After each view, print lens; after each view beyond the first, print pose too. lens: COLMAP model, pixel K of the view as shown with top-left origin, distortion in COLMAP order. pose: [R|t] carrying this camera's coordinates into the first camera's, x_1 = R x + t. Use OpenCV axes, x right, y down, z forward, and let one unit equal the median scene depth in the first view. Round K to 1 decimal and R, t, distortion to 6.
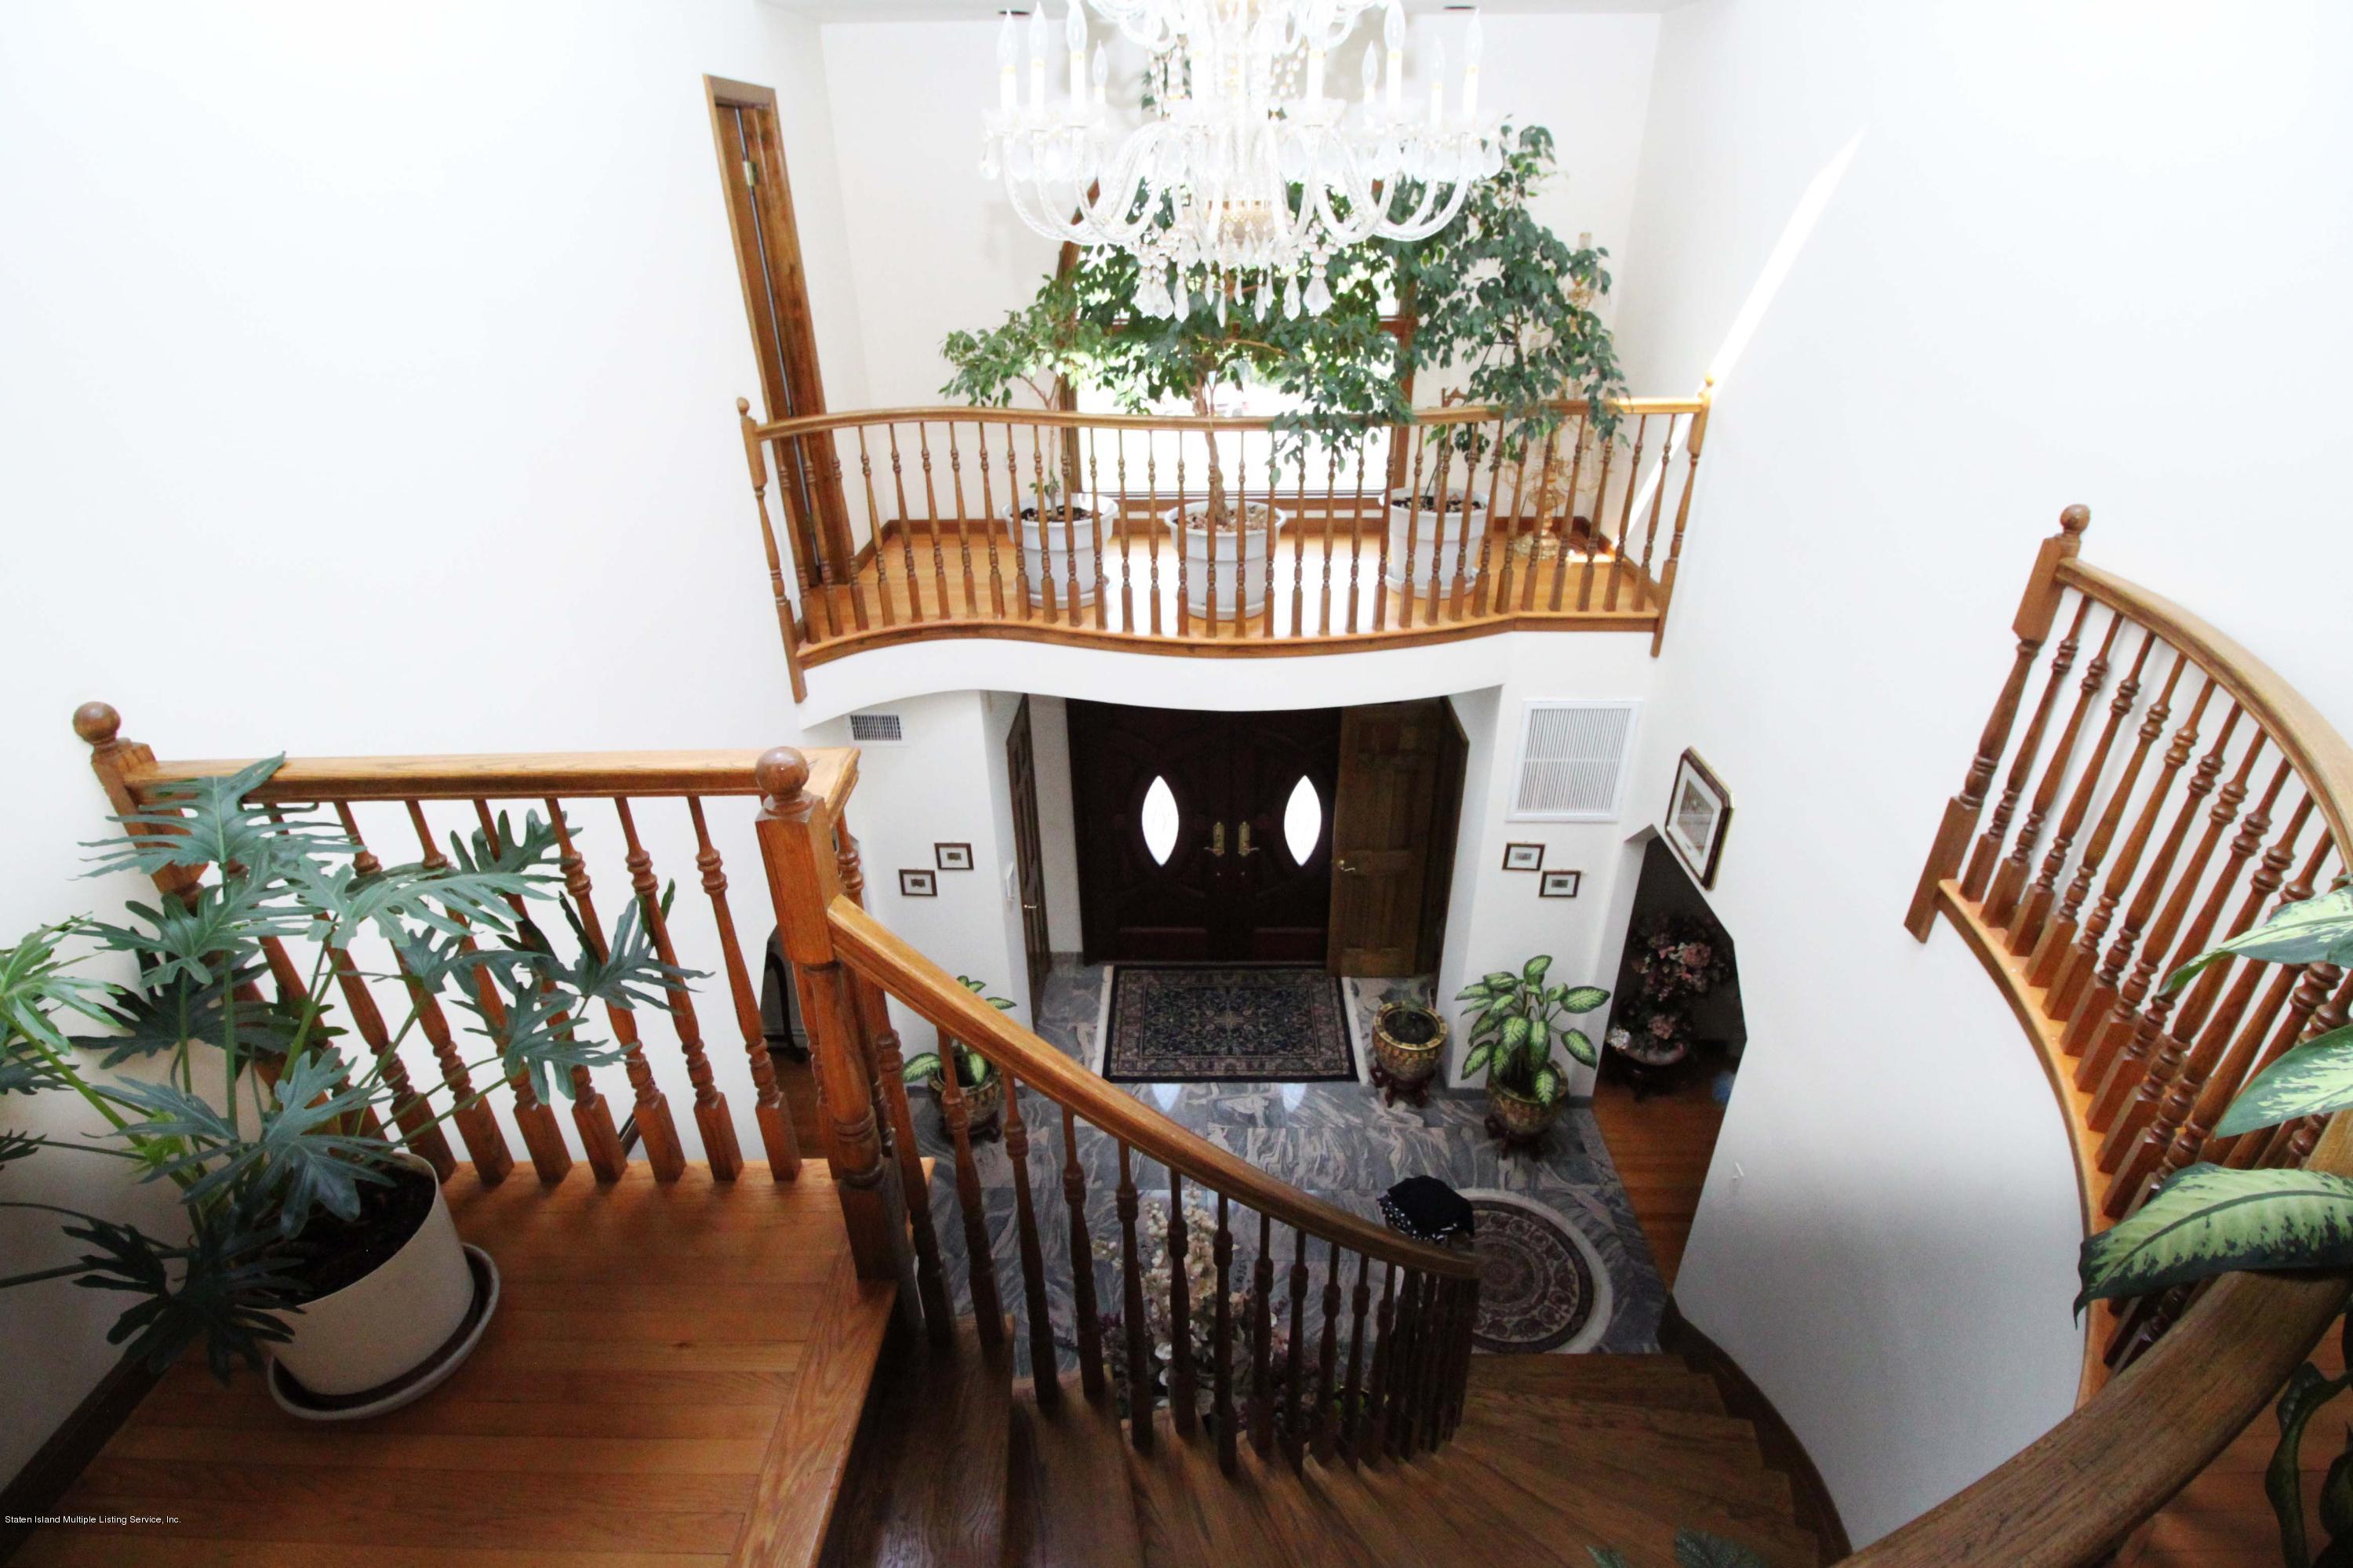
lens RADIAL K [[1102.5, 0, 1183.2], [0, 1102.5, 783.4], [0, 0, 1]] dist [-0.008384, -0.000064]
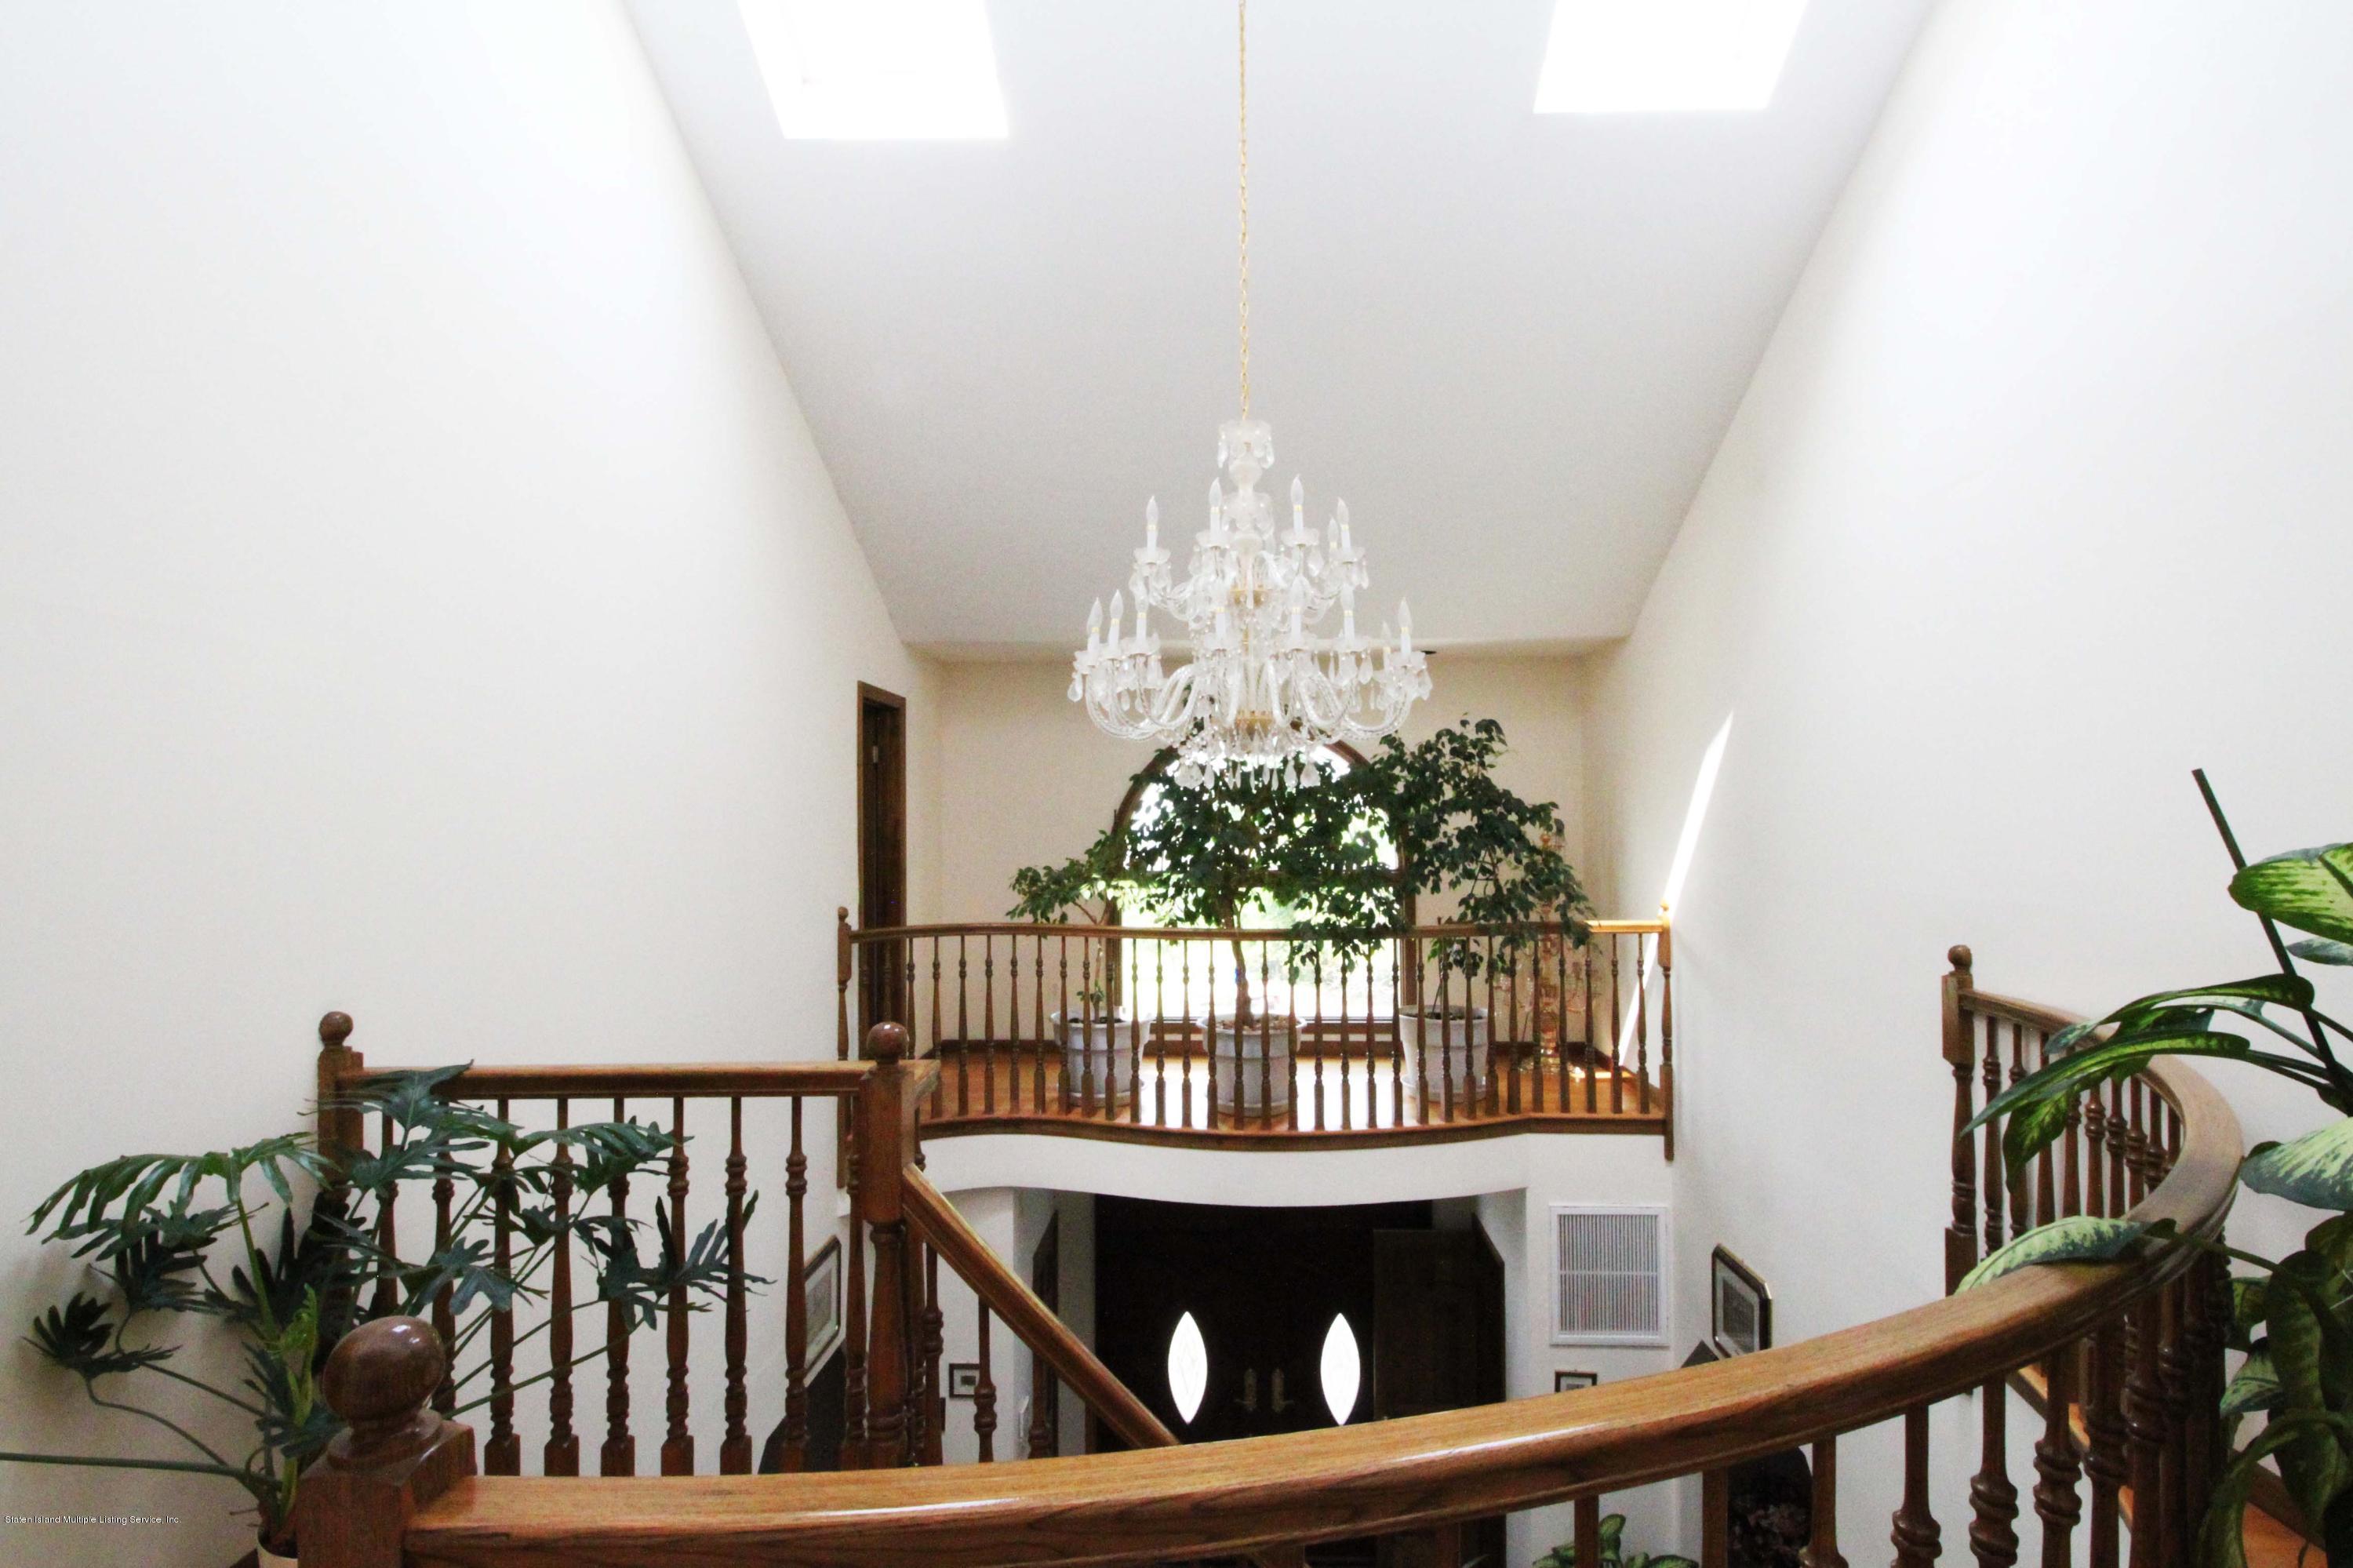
lens RADIAL K [[1095.4, 0, 1193.6], [0, 1095.4, 792.7], [0, 0, 1]] dist [-0.001335, -0.012137]
pose [[0.999729, 0.005366, -0.022644, 0.003826], [-0.016038, 0.863937, -0.503345, 0.112854], [0.016862, 0.503572, 0.863789, -0.067297]]
